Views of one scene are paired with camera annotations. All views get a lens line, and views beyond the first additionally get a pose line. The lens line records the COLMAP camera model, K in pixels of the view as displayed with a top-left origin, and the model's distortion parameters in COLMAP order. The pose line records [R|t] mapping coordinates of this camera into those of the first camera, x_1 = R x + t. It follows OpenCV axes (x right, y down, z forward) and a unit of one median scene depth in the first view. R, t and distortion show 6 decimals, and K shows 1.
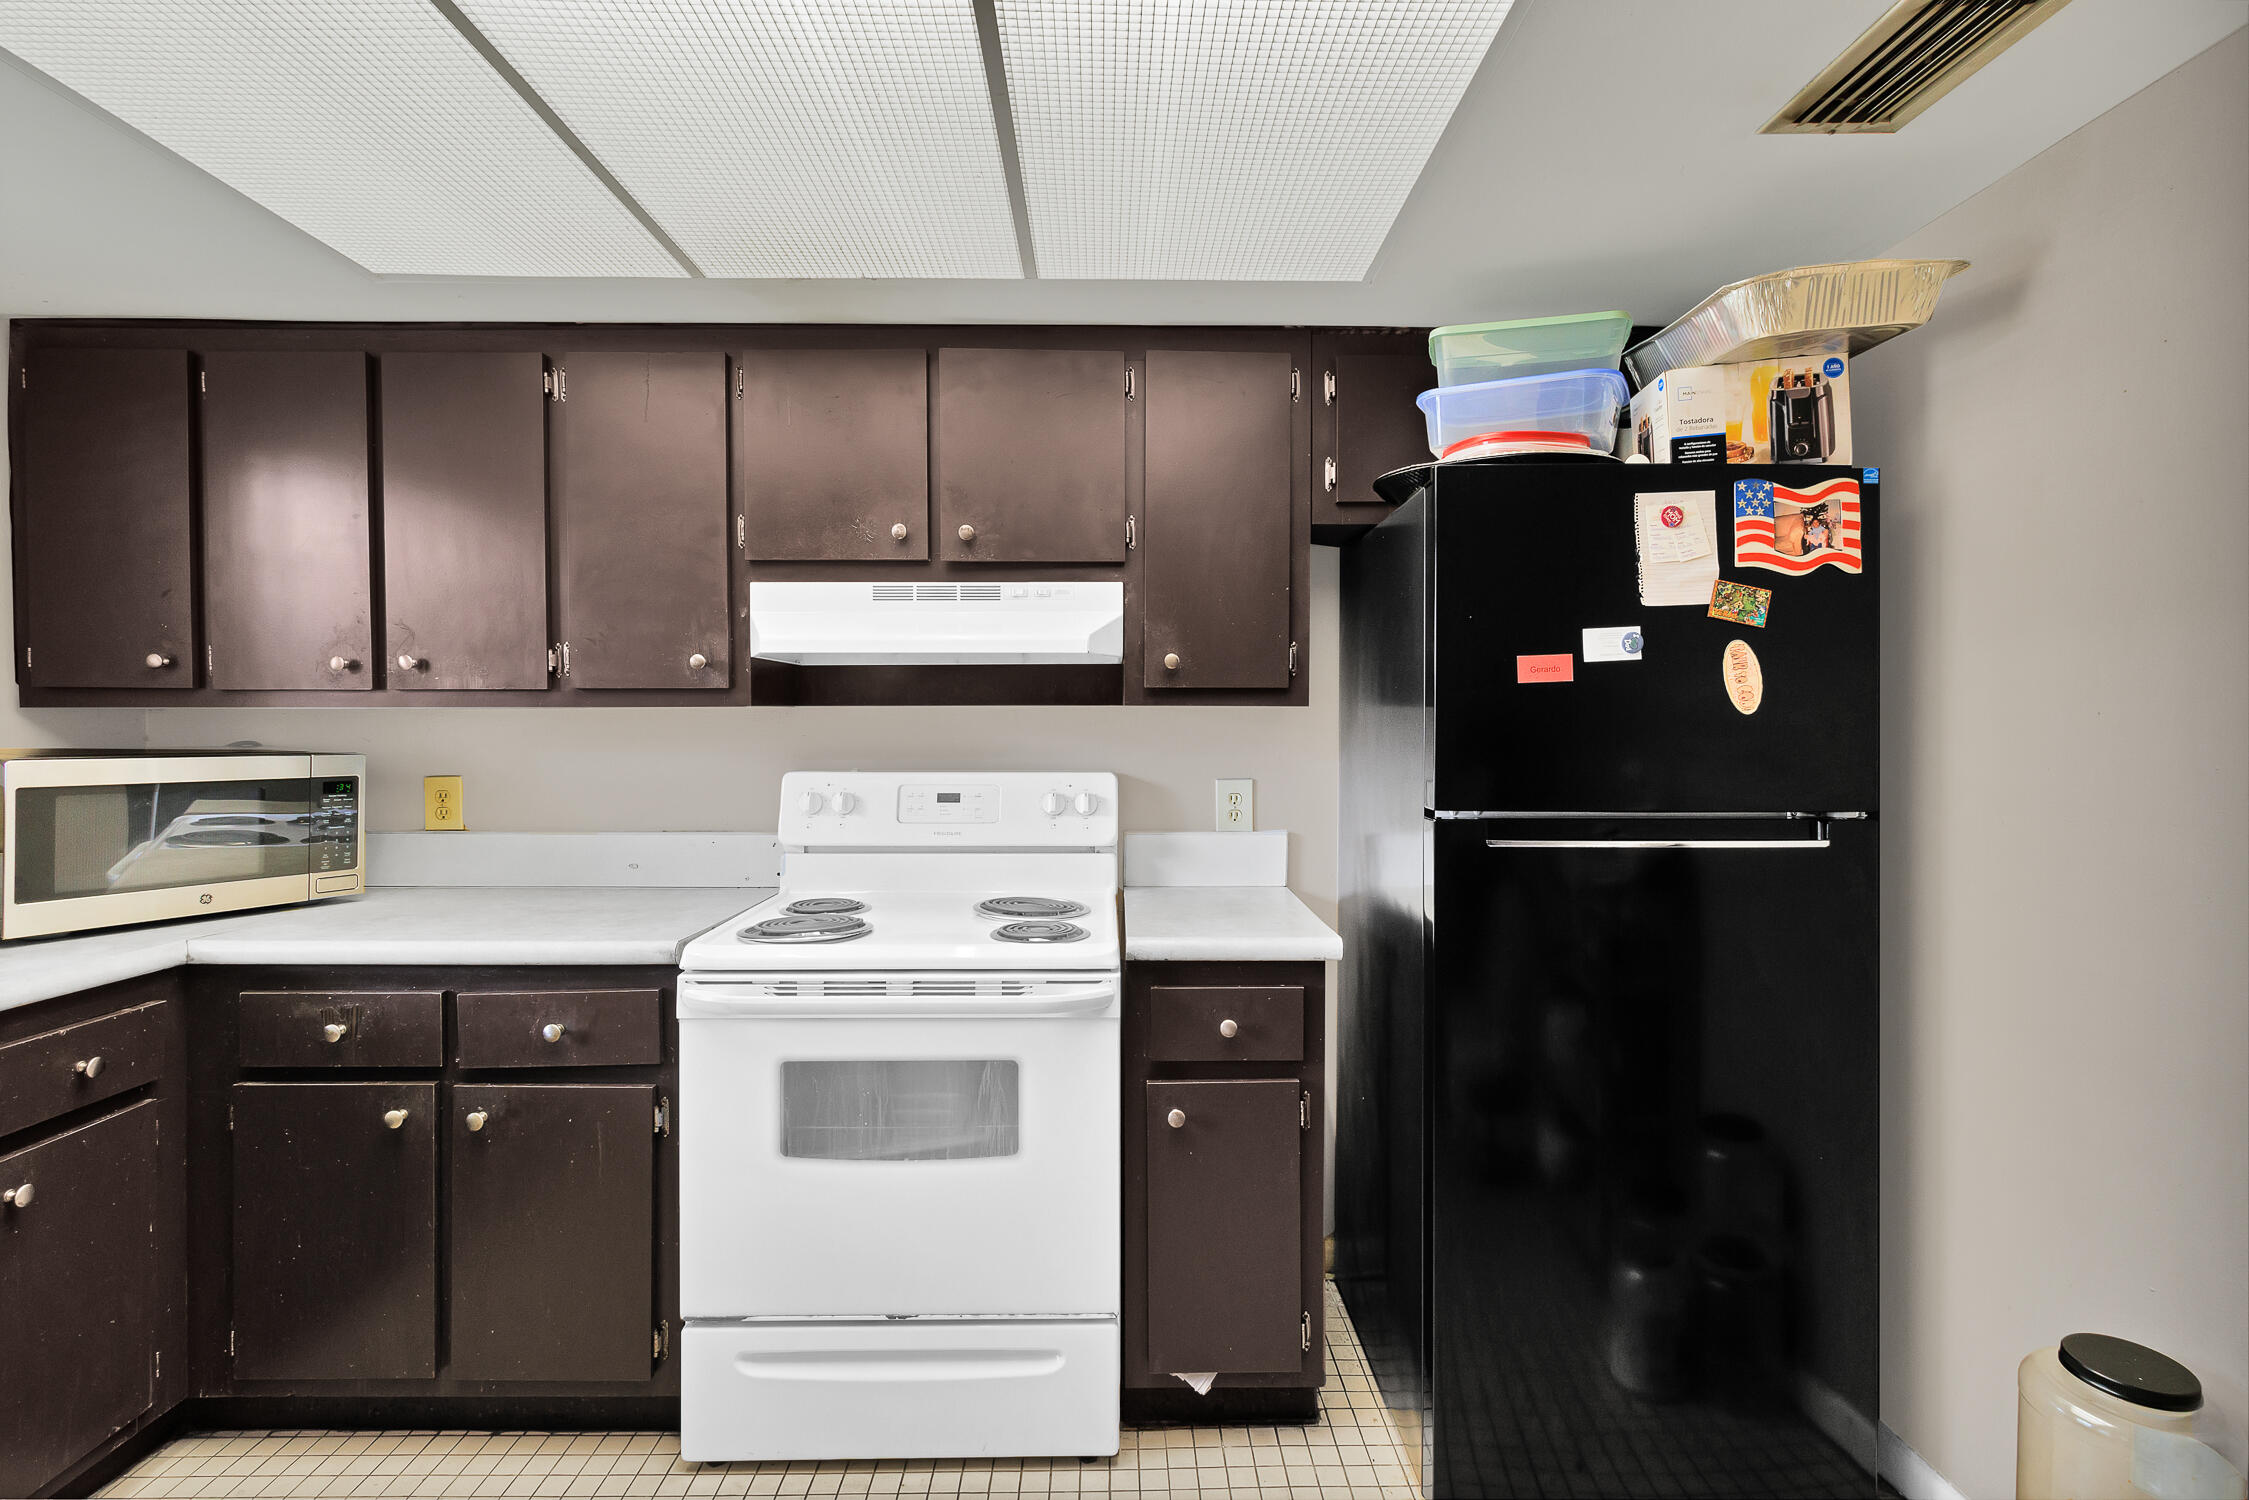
lens RADIAL K [[1104.4, 0, 1126.9], [0, 1104.4, 718.8], [0, 0, 1]] dist [-0.000115, -0.000681]
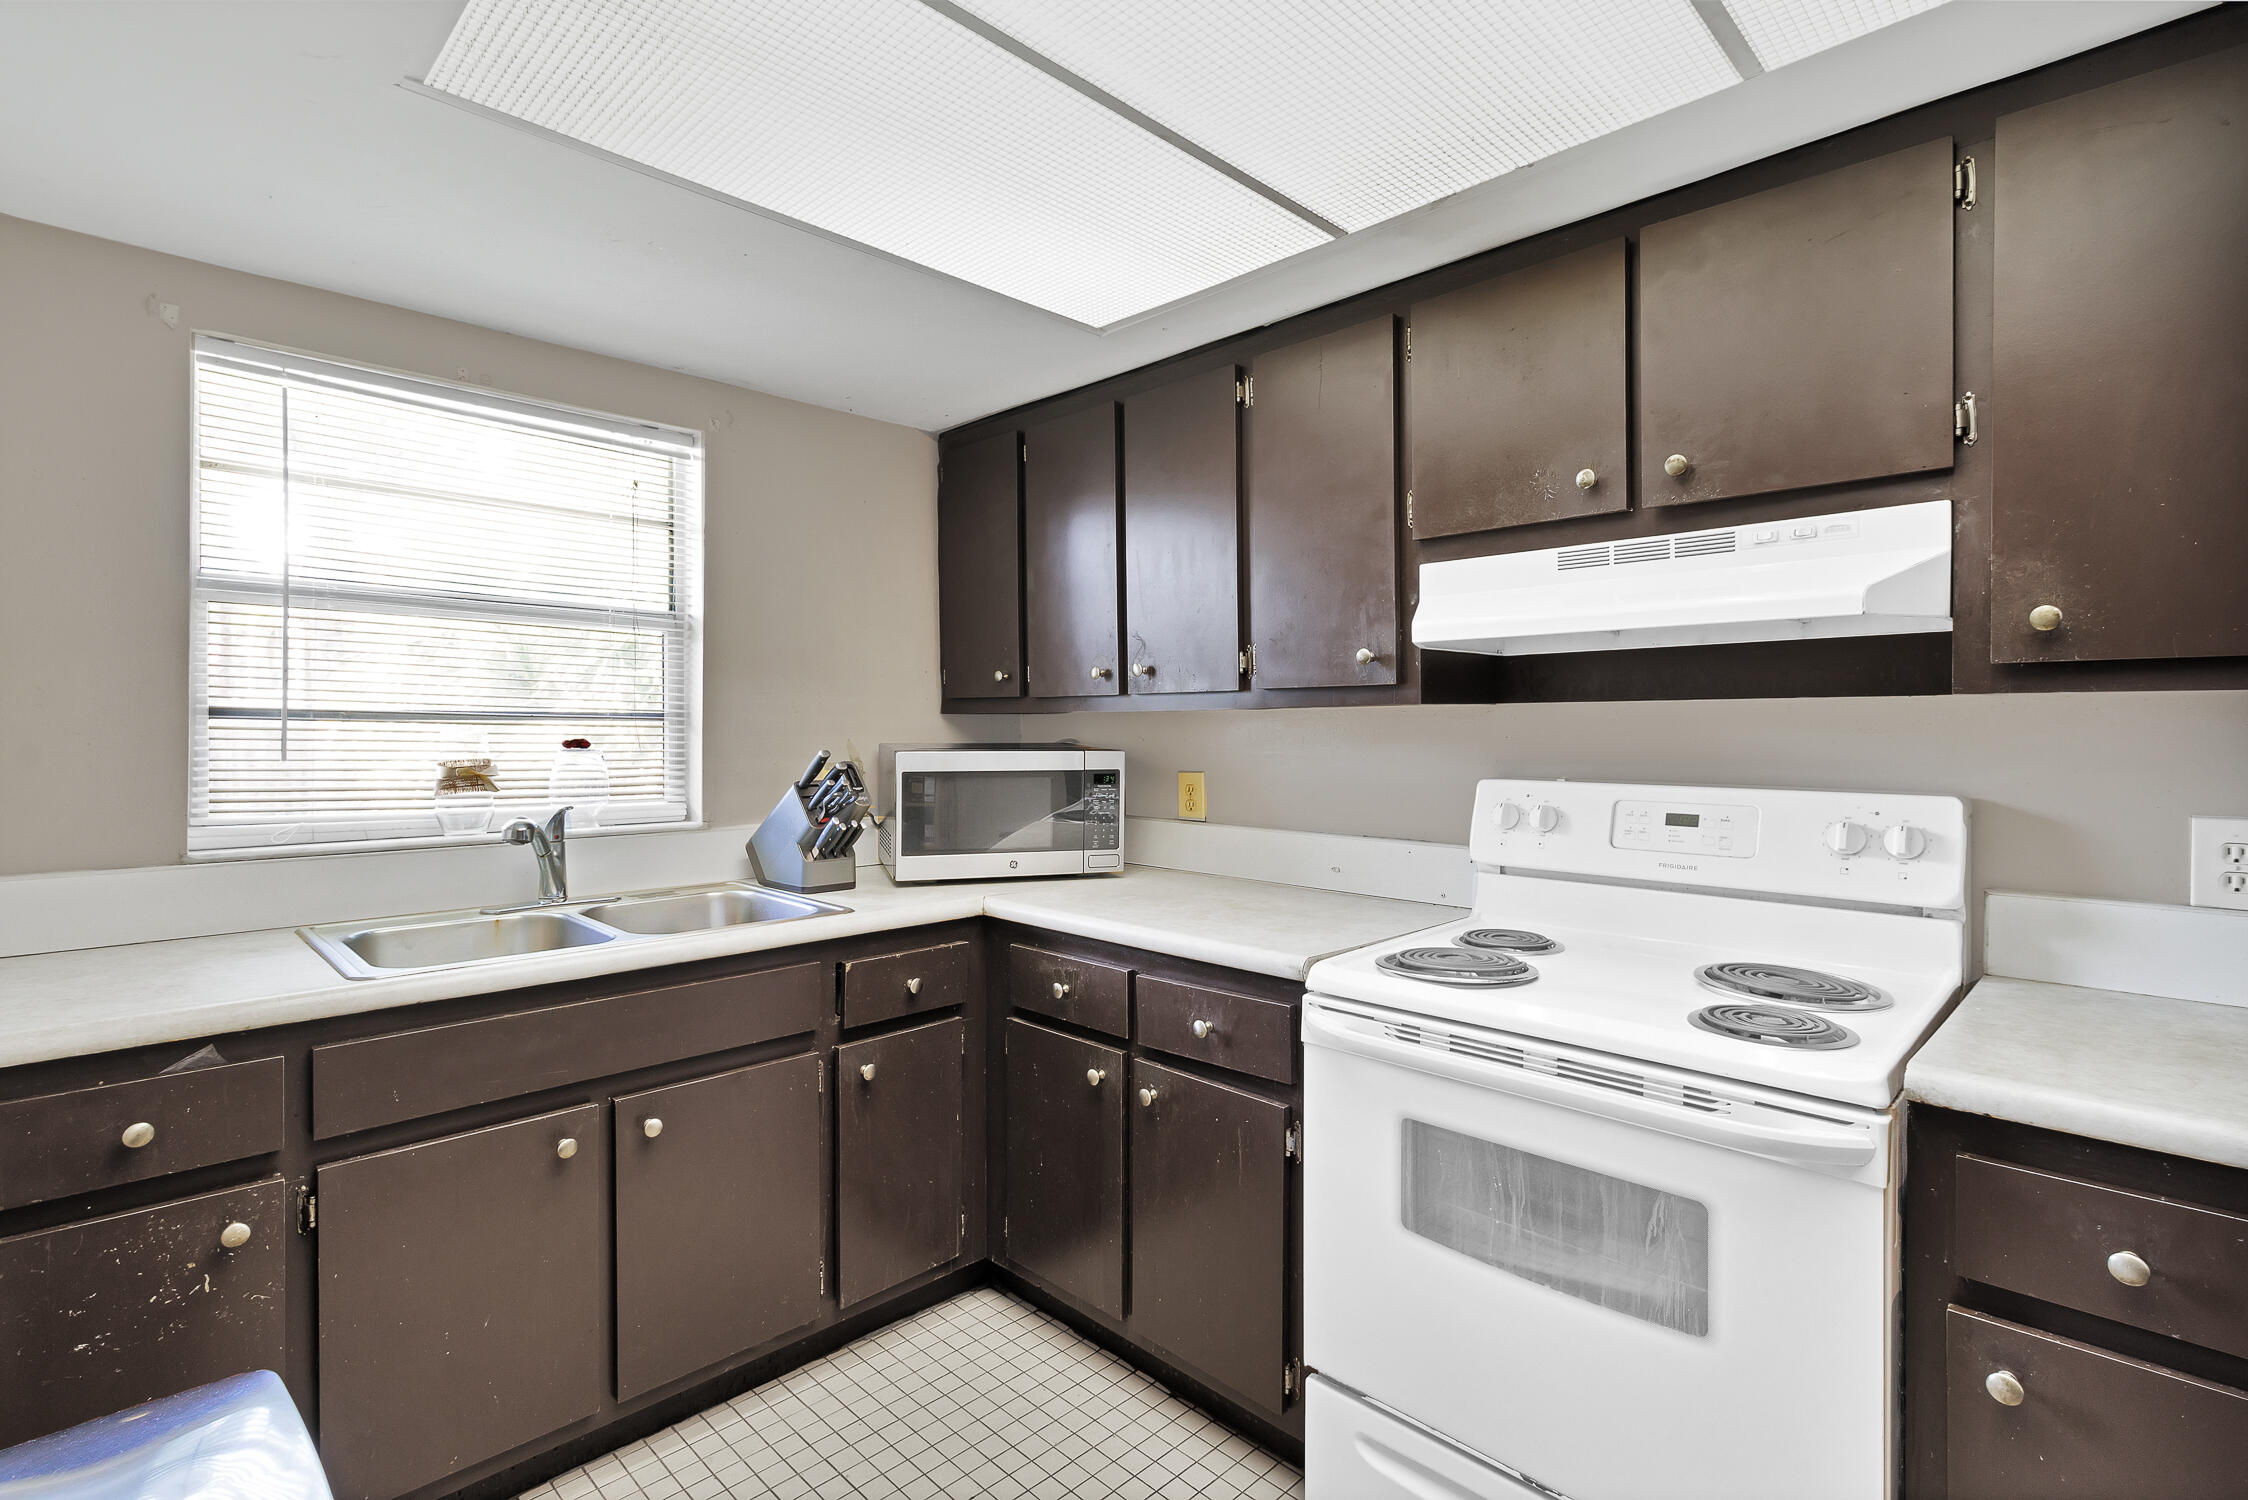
lens RADIAL K [[1062.6, 0, 1116.4], [0, 1062.6, 731.8], [0, 0, 1]] dist [0.000171, -0.000593]
pose [[0.690358, 0.002635, -0.723463, 0.112146], [0.004299, 0.999961, 0.007745, 0.003443], [0.723455, -0.008457, 0.690320, 0.235582]]
